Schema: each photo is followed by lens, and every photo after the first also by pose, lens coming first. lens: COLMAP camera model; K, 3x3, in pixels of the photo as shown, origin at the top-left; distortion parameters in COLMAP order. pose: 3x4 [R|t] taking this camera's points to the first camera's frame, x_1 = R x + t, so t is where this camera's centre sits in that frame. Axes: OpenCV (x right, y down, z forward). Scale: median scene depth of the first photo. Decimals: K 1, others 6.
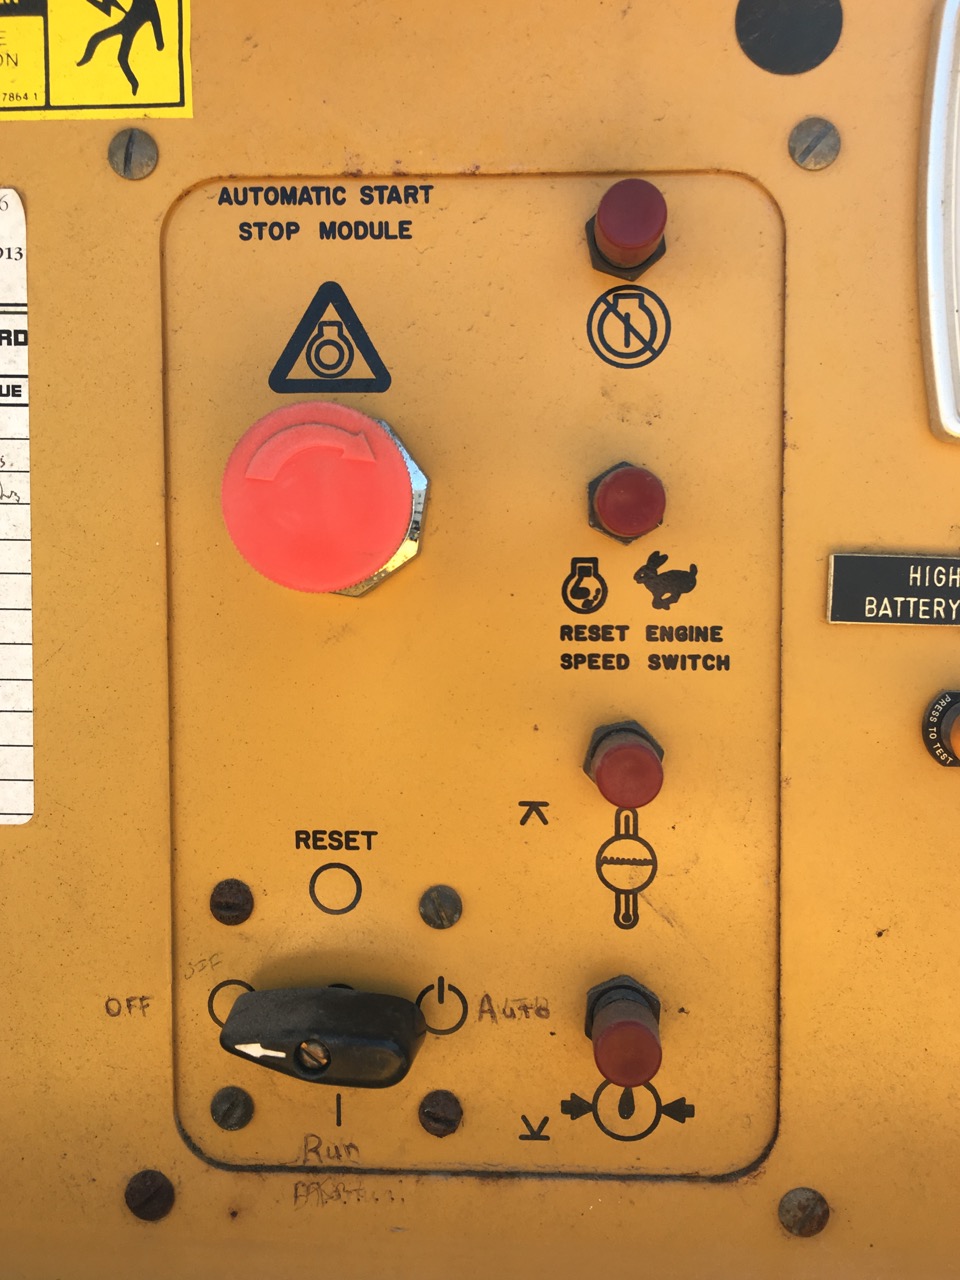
lens RADIAL K [[1175.2, 0, 479.6], [0, 1175.2, 639.0], [0, 0, 1]] dist [0.021696, 0.000000]
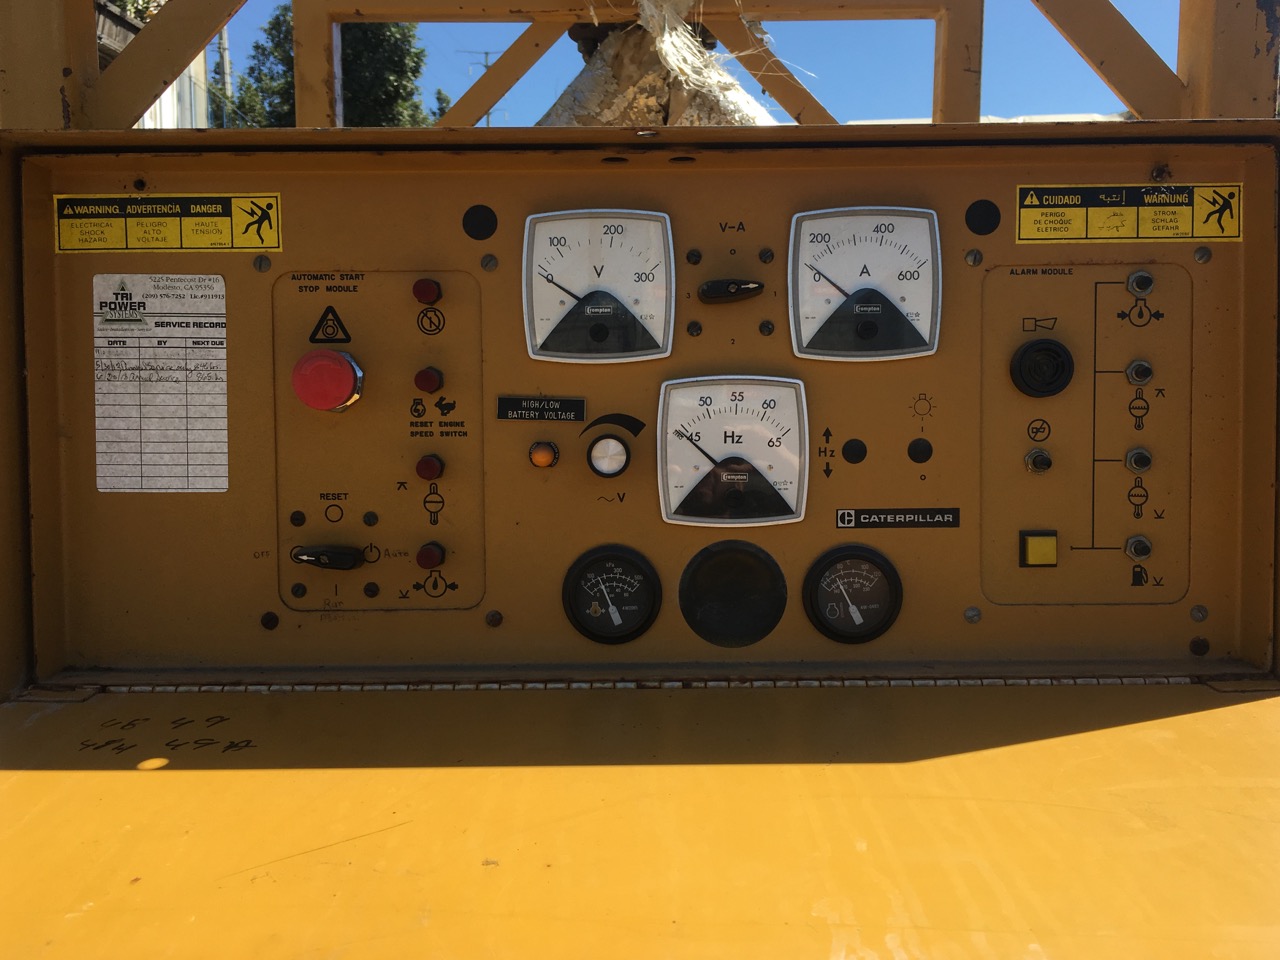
lens RADIAL K [[1175.2, 0, 639.0], [0, 1175.2, 477.8], [0, 0, 1]] dist [0.021696, 0.000000]
pose [[0.998776, -0.009616, 0.048511, 0.499665], [0.010232, 0.999870, -0.012475, 0.172356], [-0.048384, 0.012957, 0.998745, -1.979713]]
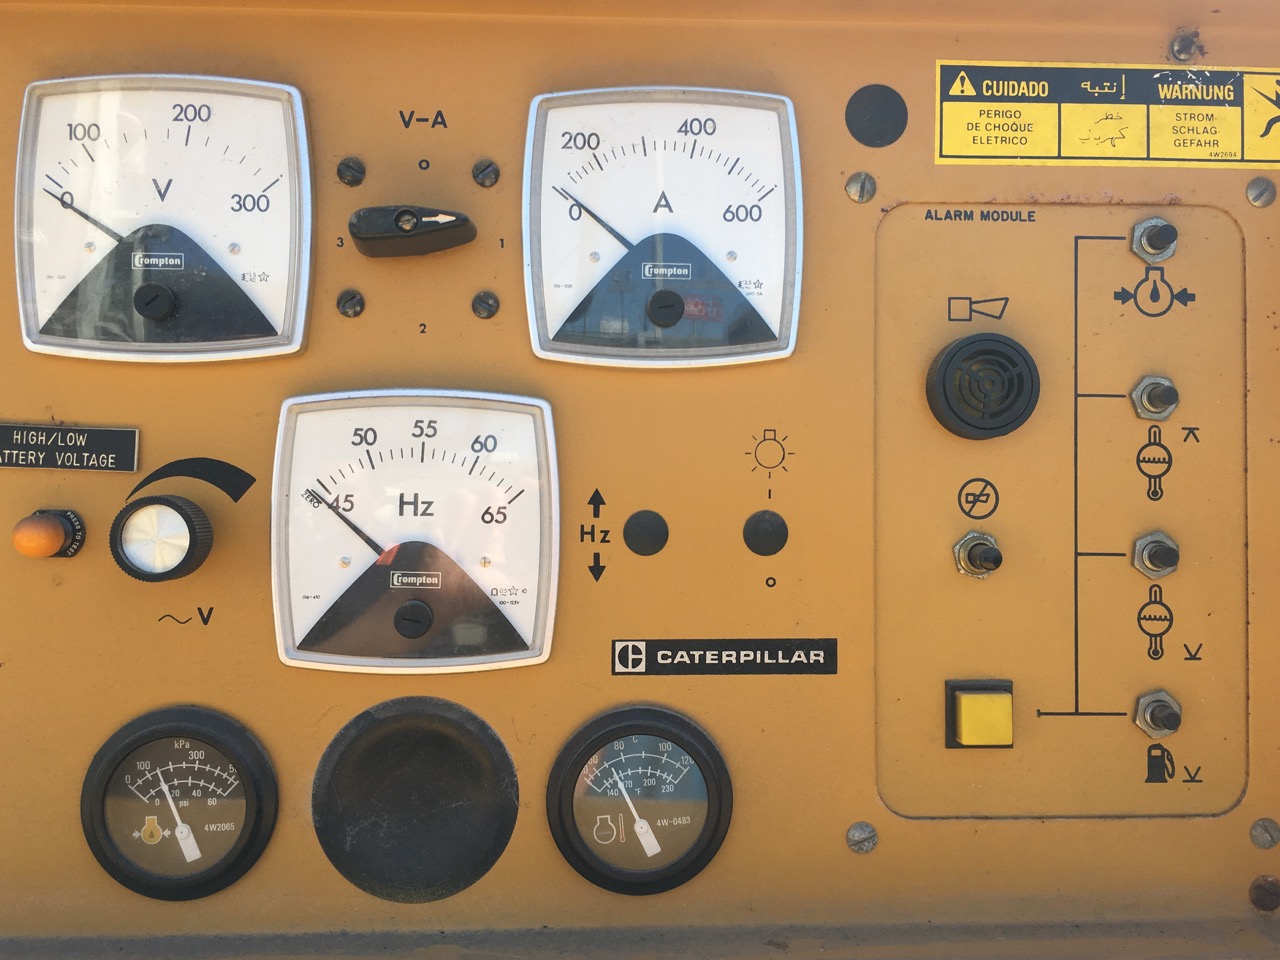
lens RADIAL K [[1175.2, 0, 642.8], [0, 1175.2, 478.8], [0, 0, 1]] dist [0.021696, 0.000000]
pose [[0.995013, 0.005607, 0.099586, 1.021285], [0.001584, 0.997404, -0.071985, 0.115930], [-0.099731, 0.071784, 0.992422, -0.651720]]
